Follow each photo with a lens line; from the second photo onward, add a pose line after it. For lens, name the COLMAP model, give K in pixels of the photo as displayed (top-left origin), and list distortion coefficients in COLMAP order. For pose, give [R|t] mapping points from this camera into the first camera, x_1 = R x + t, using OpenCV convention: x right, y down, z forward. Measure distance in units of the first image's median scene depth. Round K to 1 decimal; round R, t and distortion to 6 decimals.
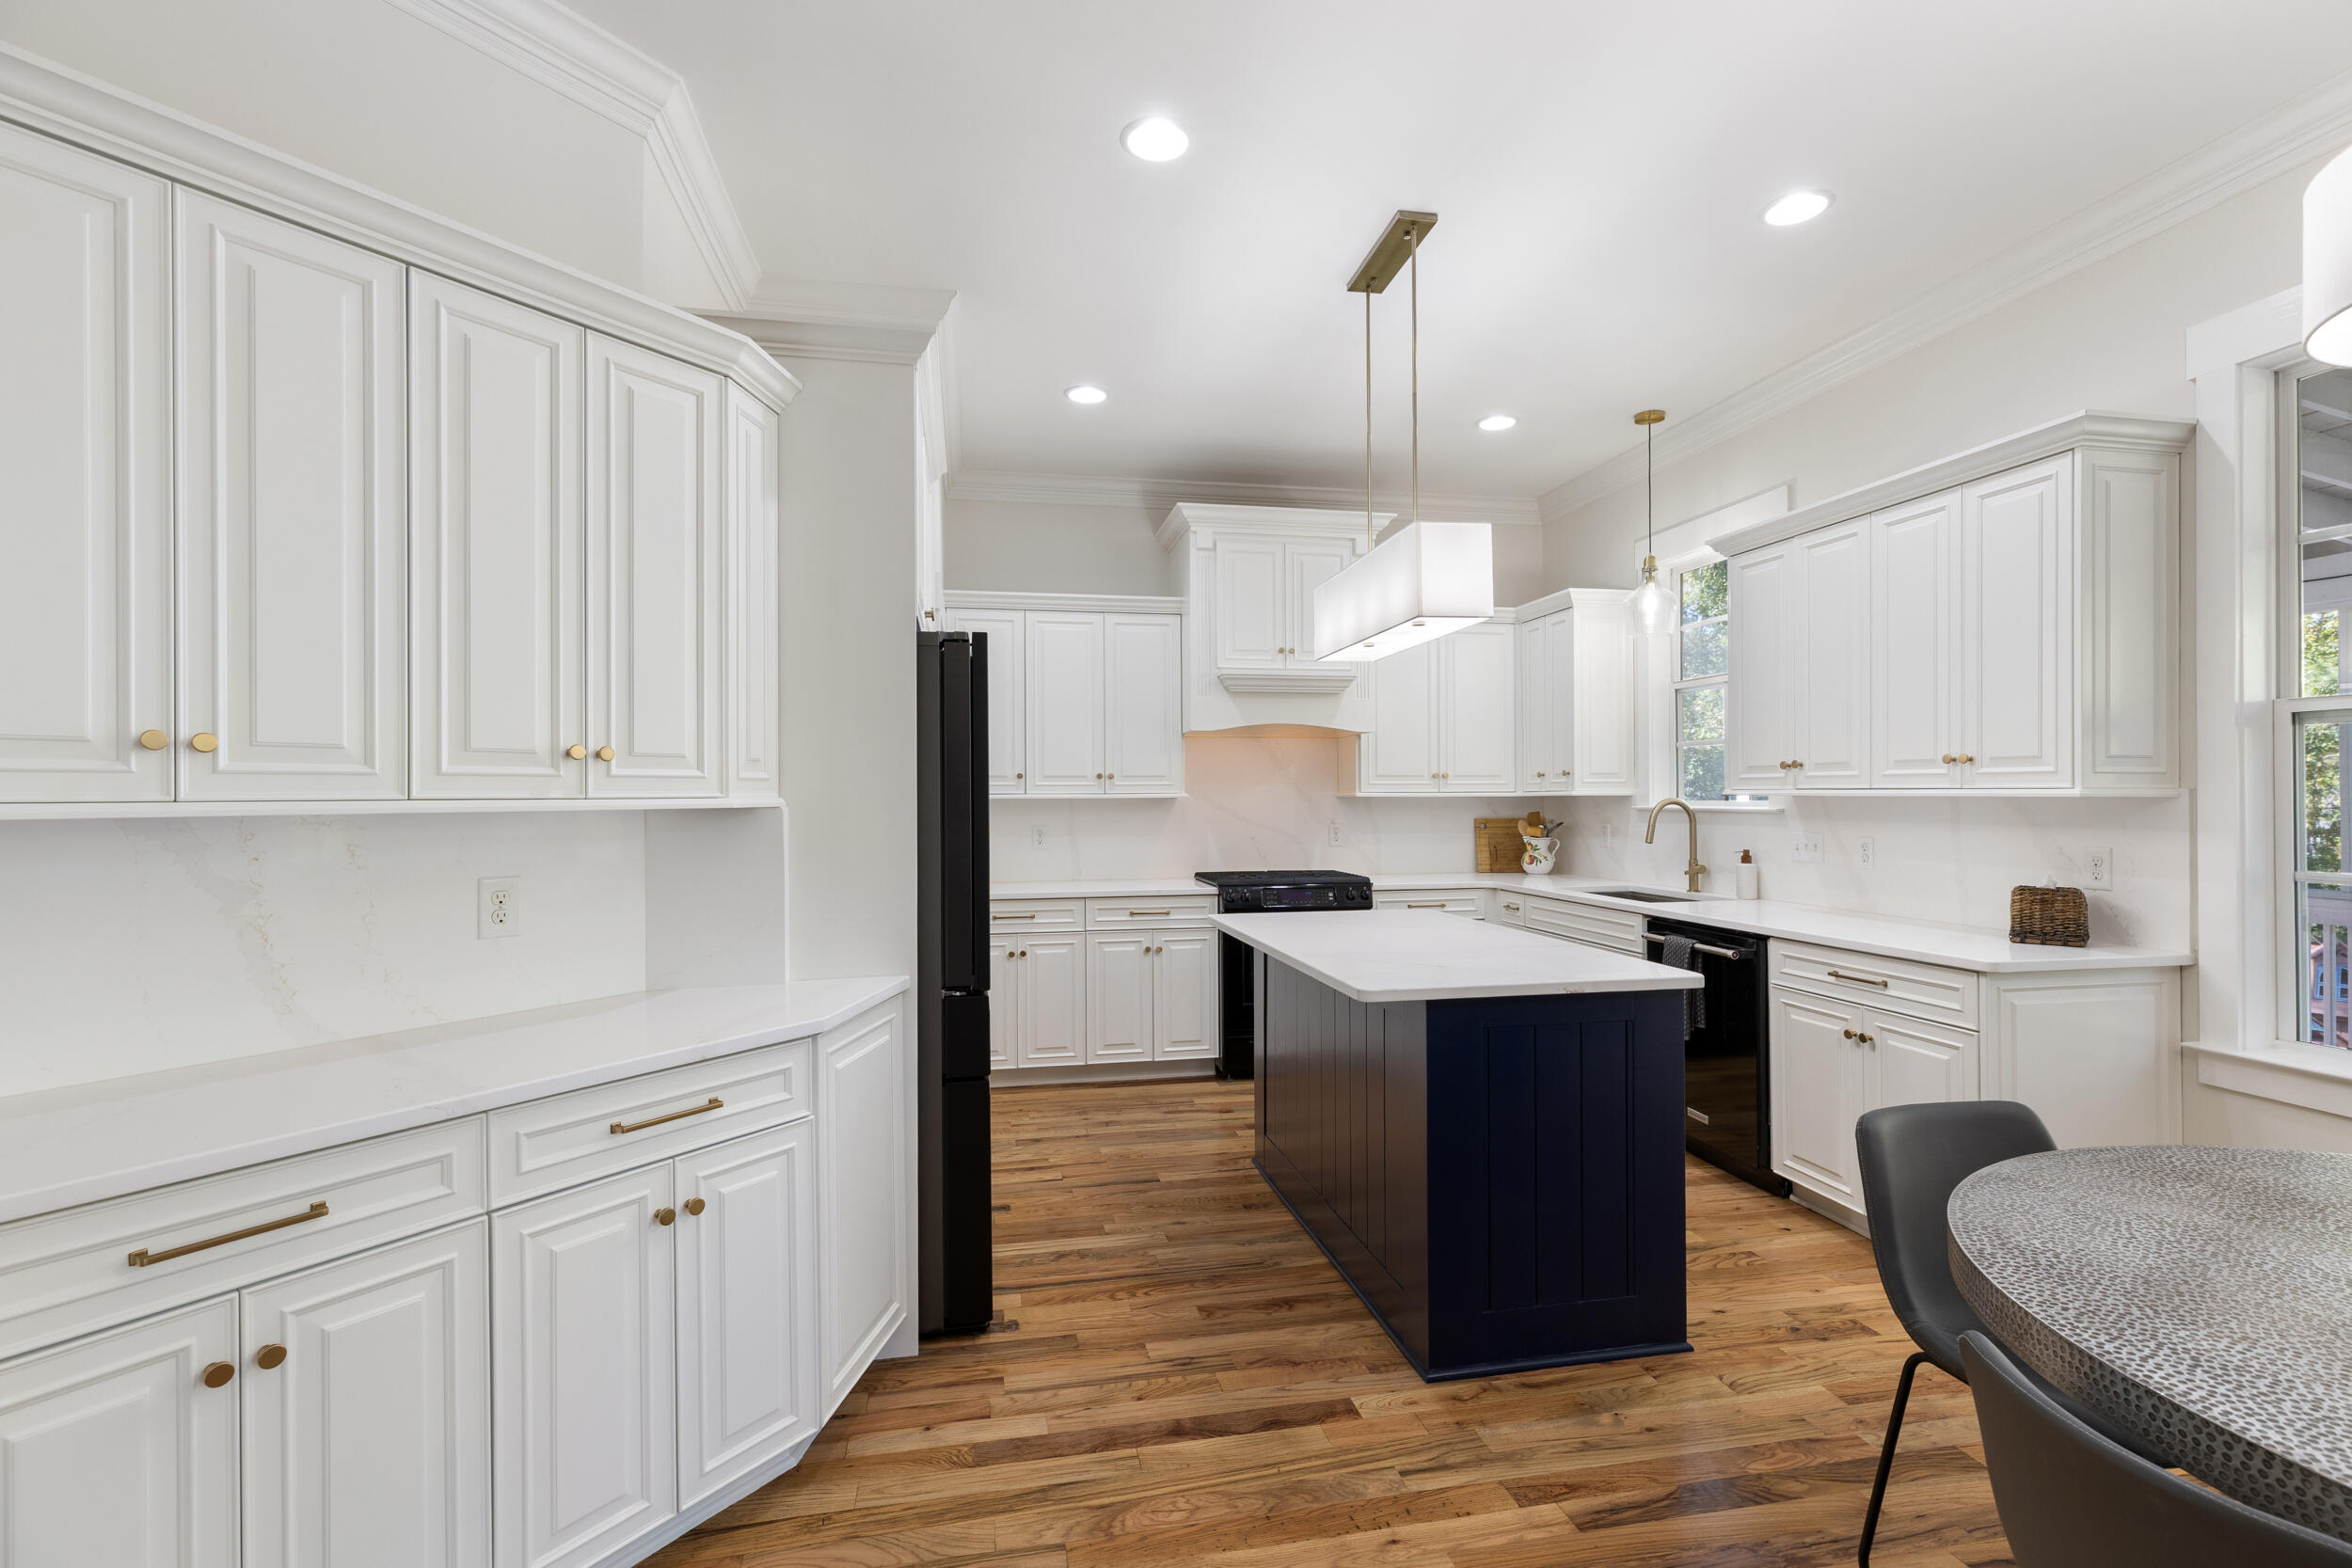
lens RADIAL K [[1058.5, 0, 1188.5], [0, 1058.5, 786.1], [0, 0, 1]] dist [0.004910, 0.000266]
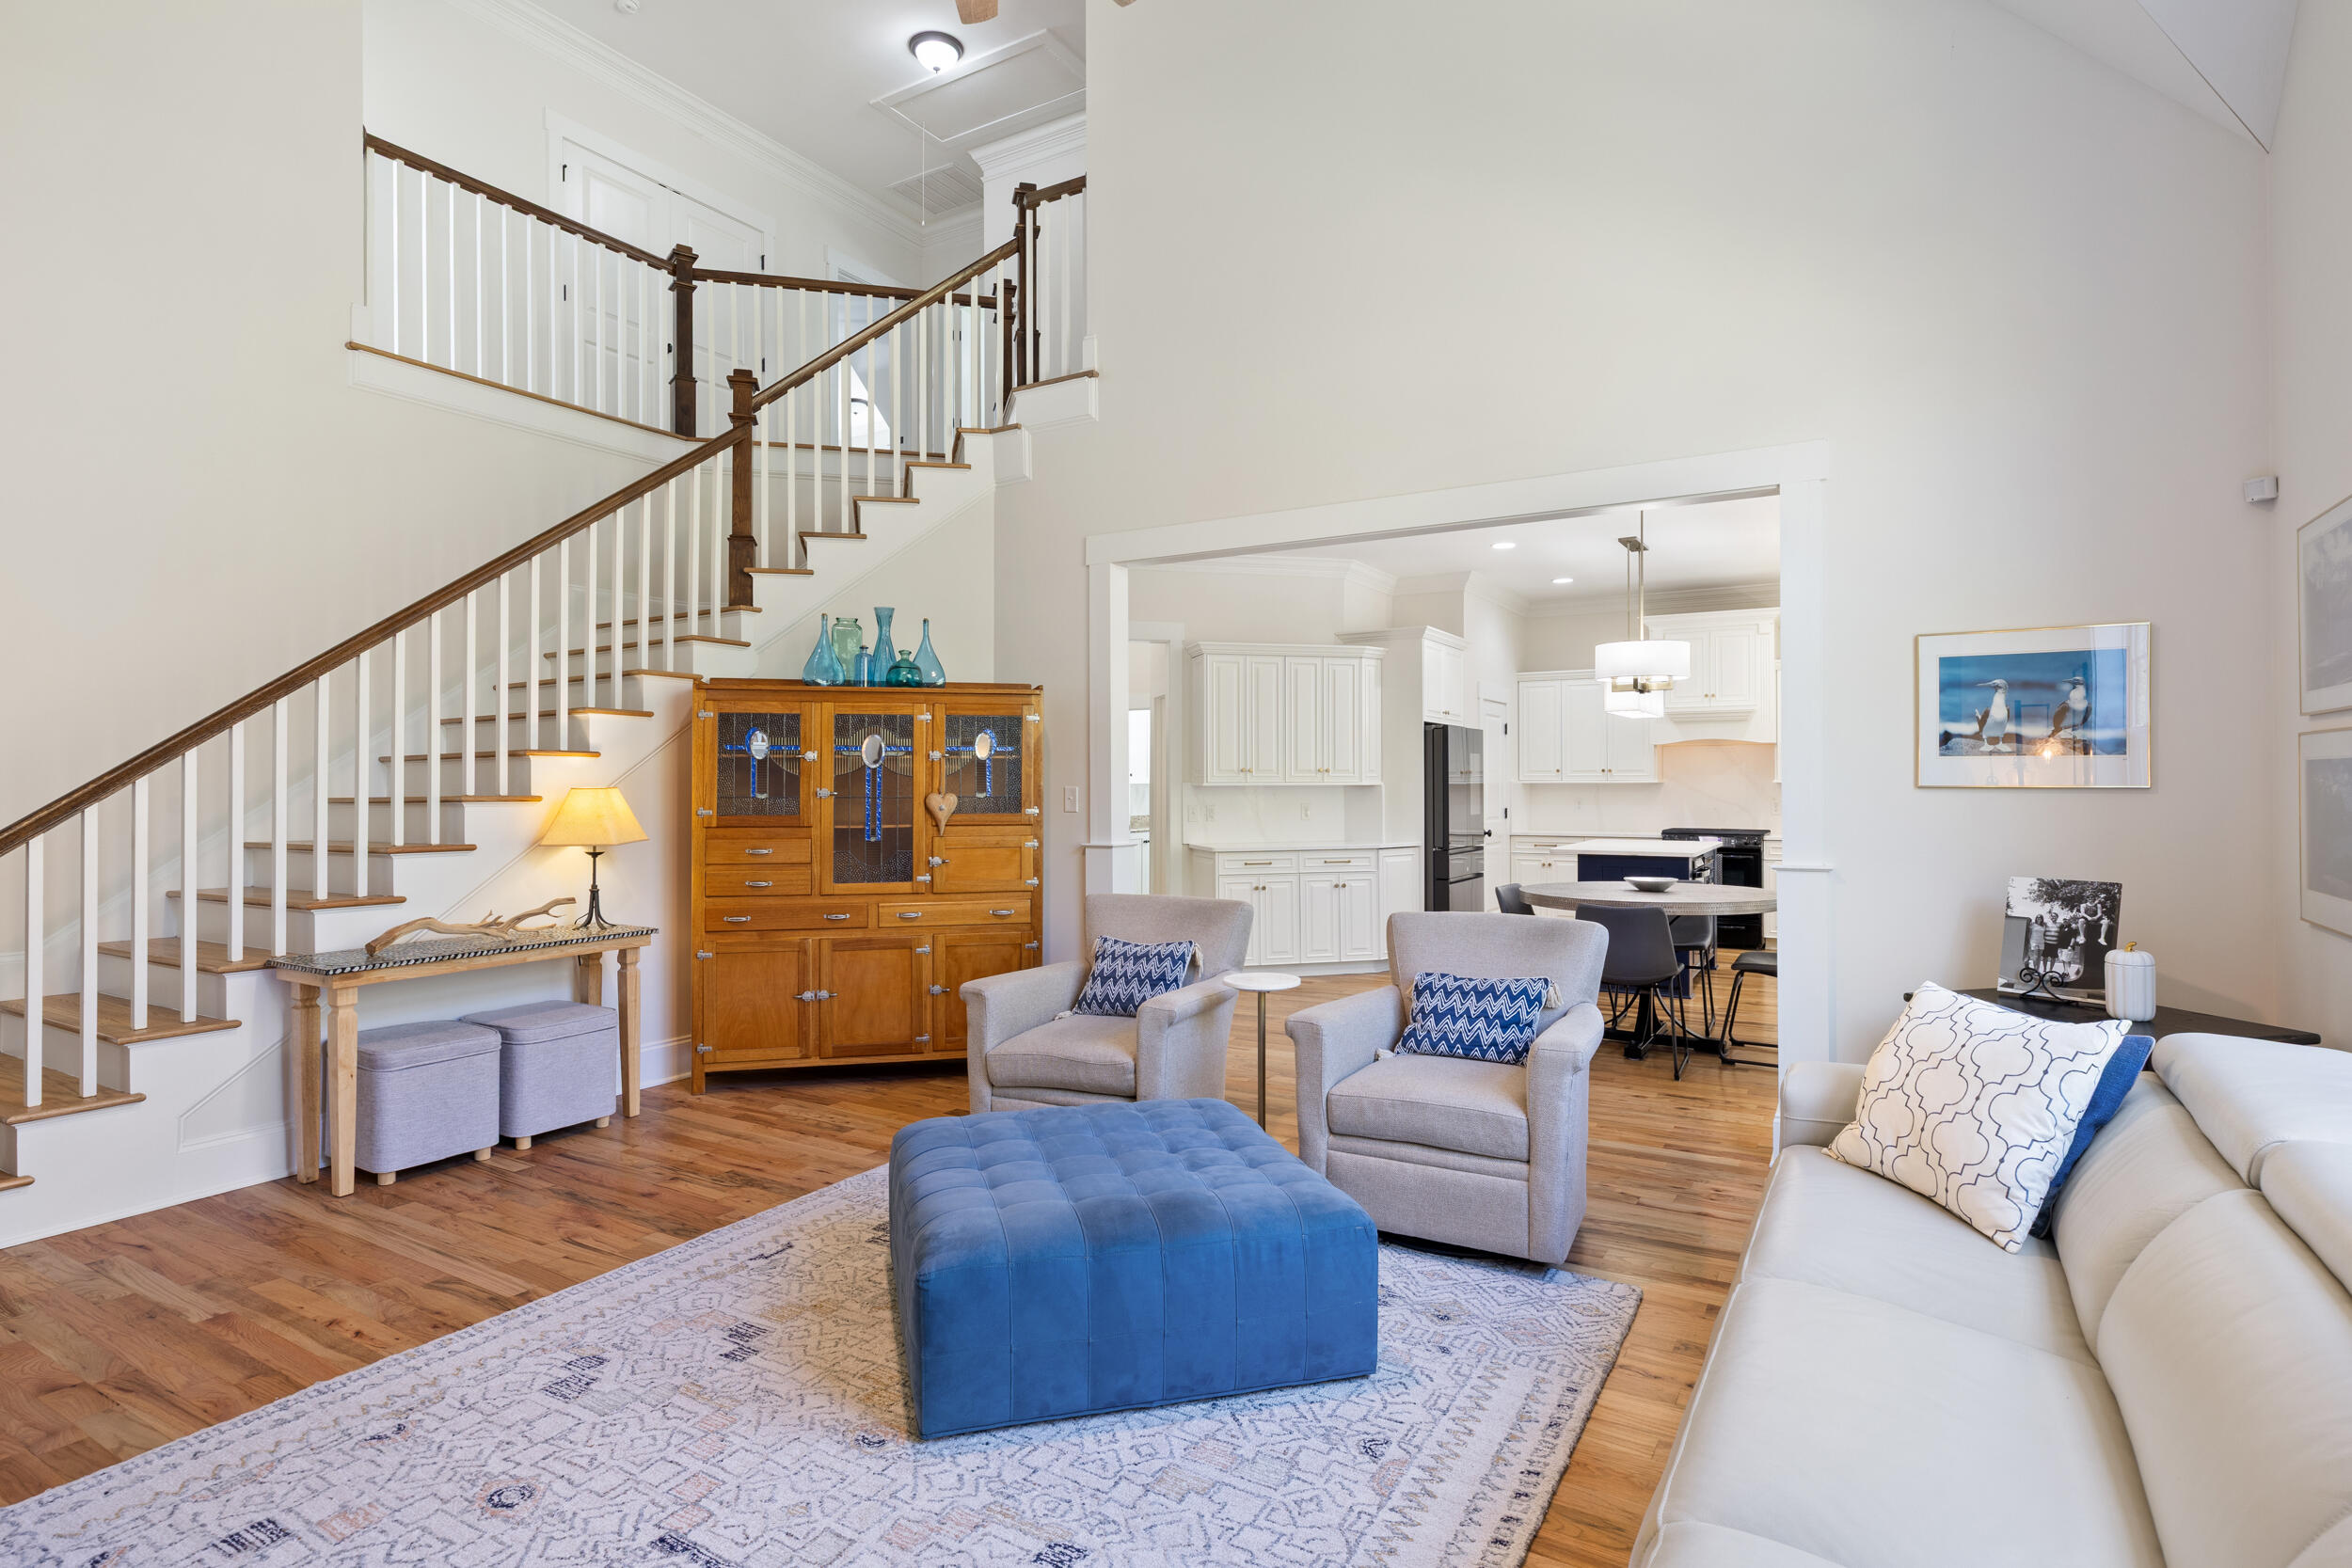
lens RADIAL K [[1197.6, 0, 1186.3], [0, 1197.6, 771.4], [0, 0, 1]] dist [-0.002361, 0.000837]
pose [[0.741235, -0.002149, -0.671242, 1.516816], [0.003795, 0.999992, 0.000989, -0.025930], [0.671235, -0.003281, 0.741237, -1.954779]]
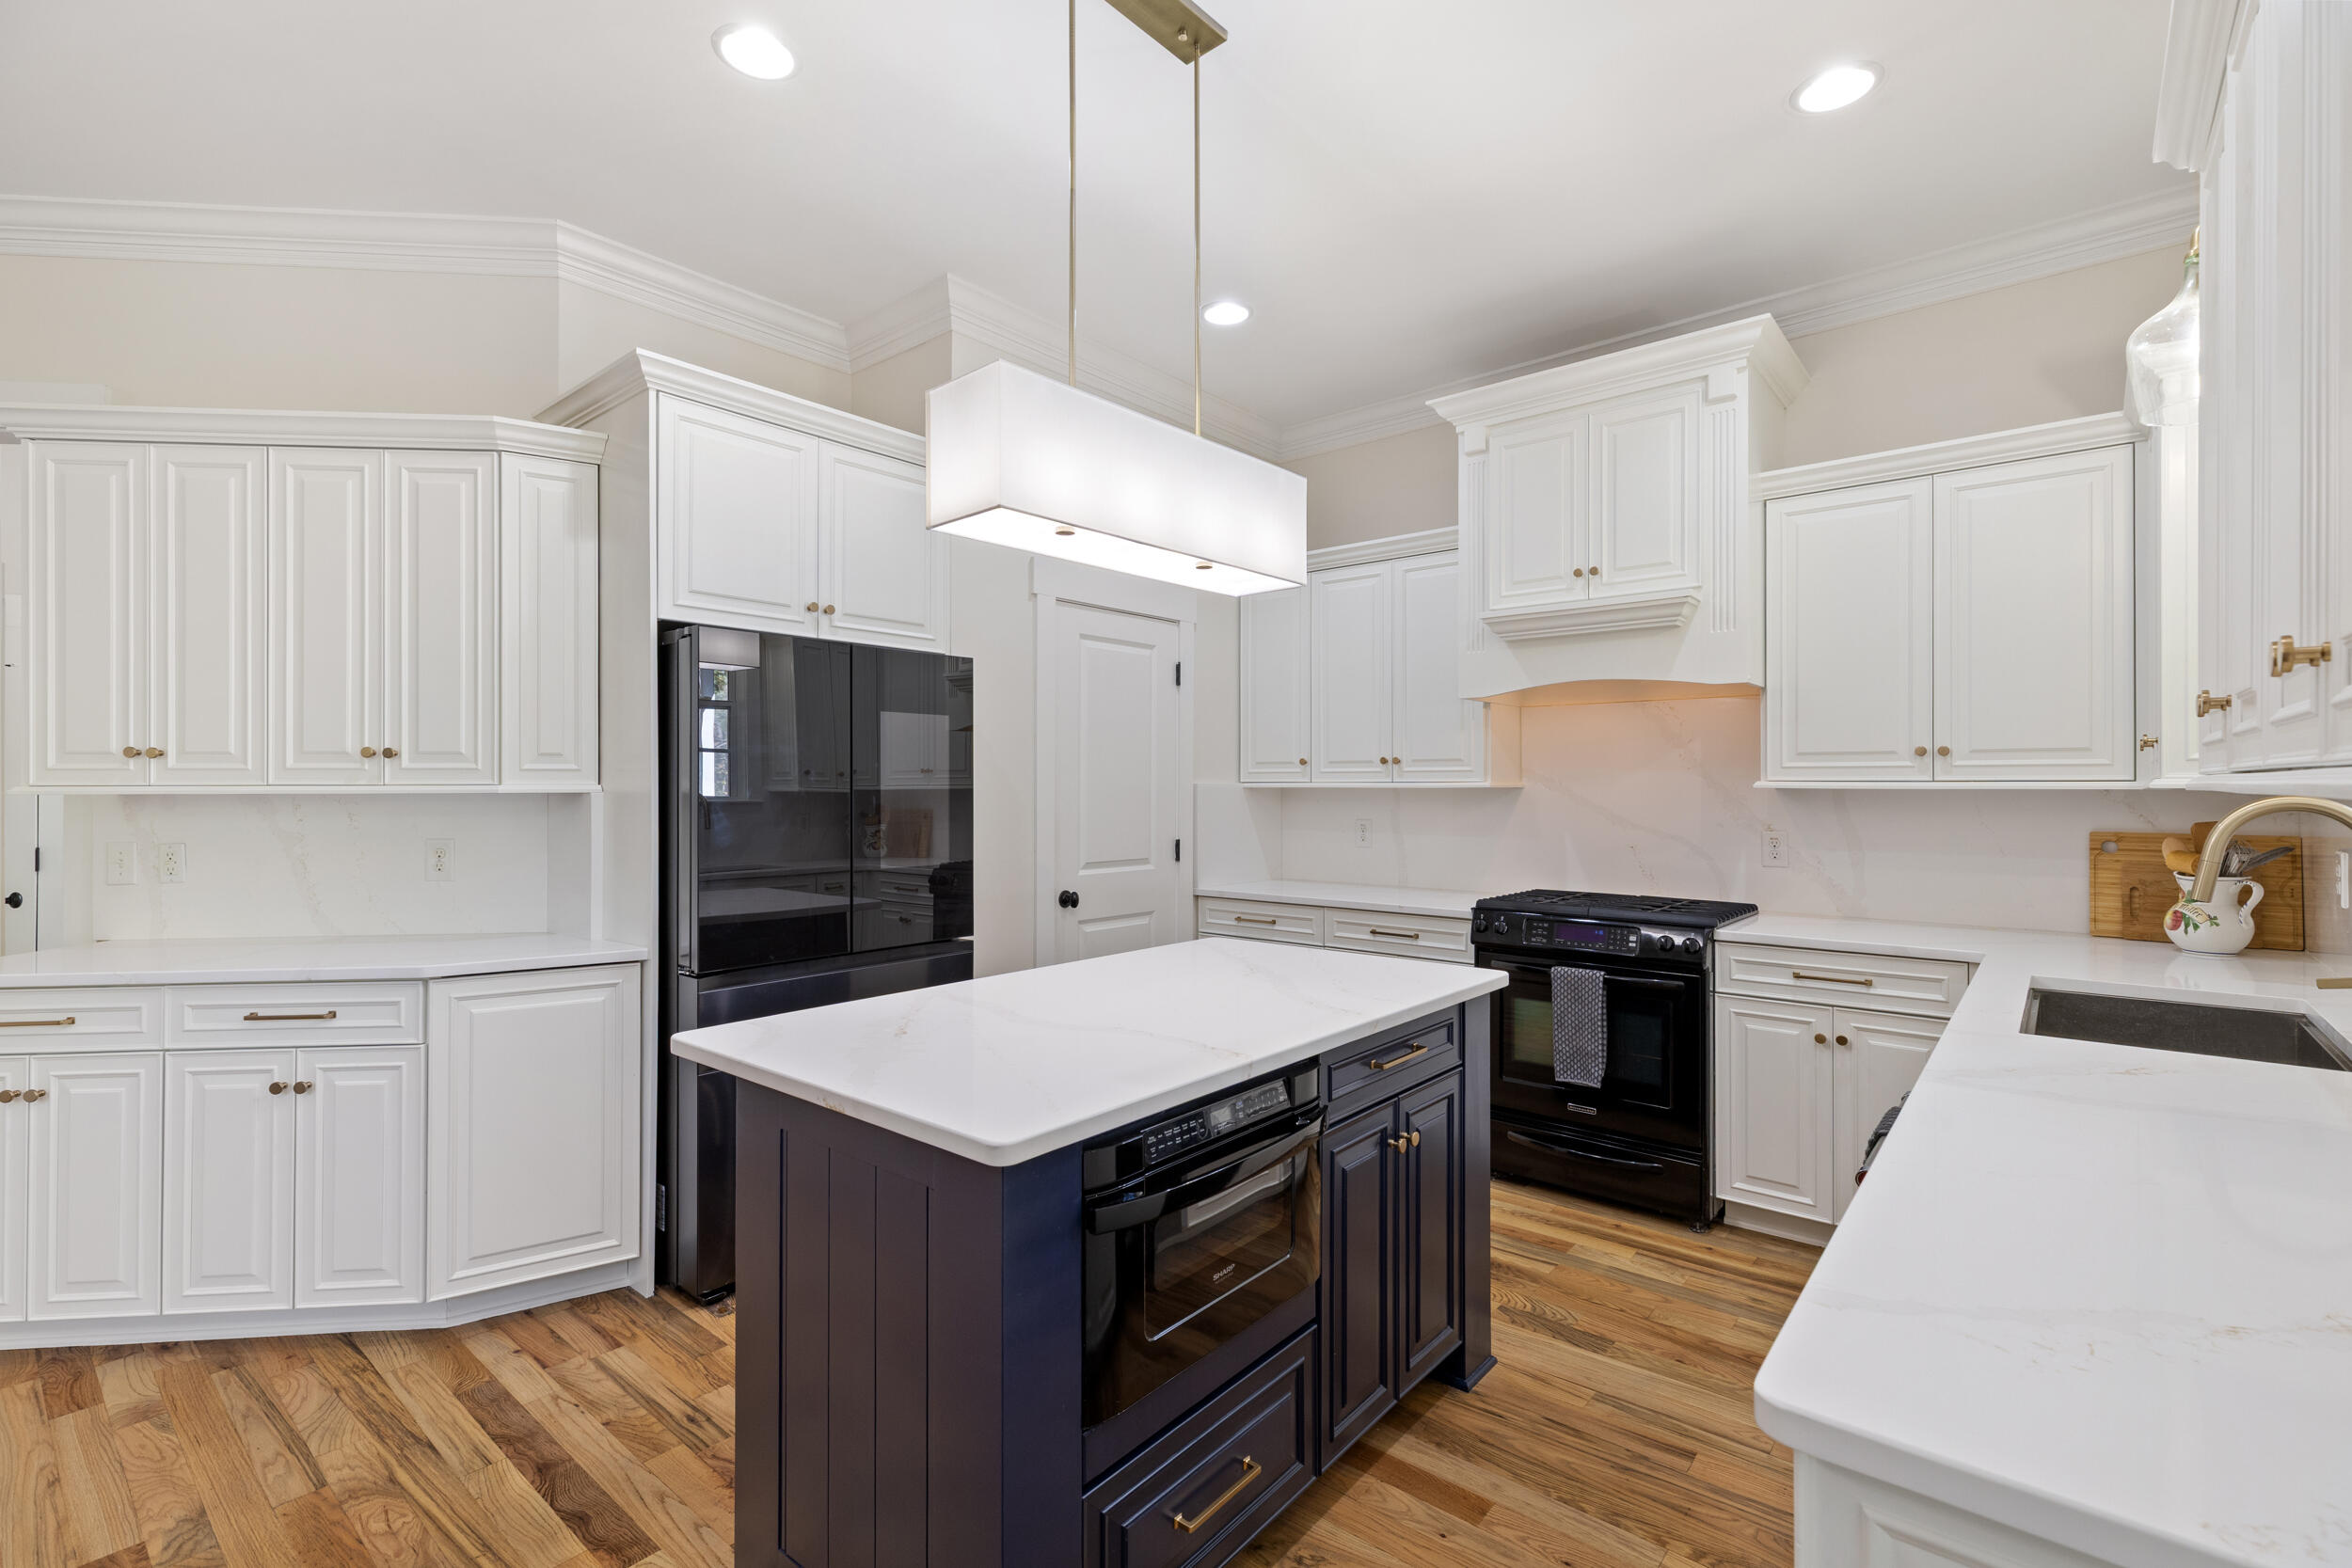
lens RADIAL K [[1058.5, 0, 1182.1], [0, 1058.5, 777.8], [0, 0, 1]] dist [0.004910, 0.000266]
pose [[0.620221, -0.001952, -0.784425, 0.933387], [0.004440, 0.999990, 0.001021, 0.004231], [0.784415, -0.004116, 0.620223, 0.752723]]
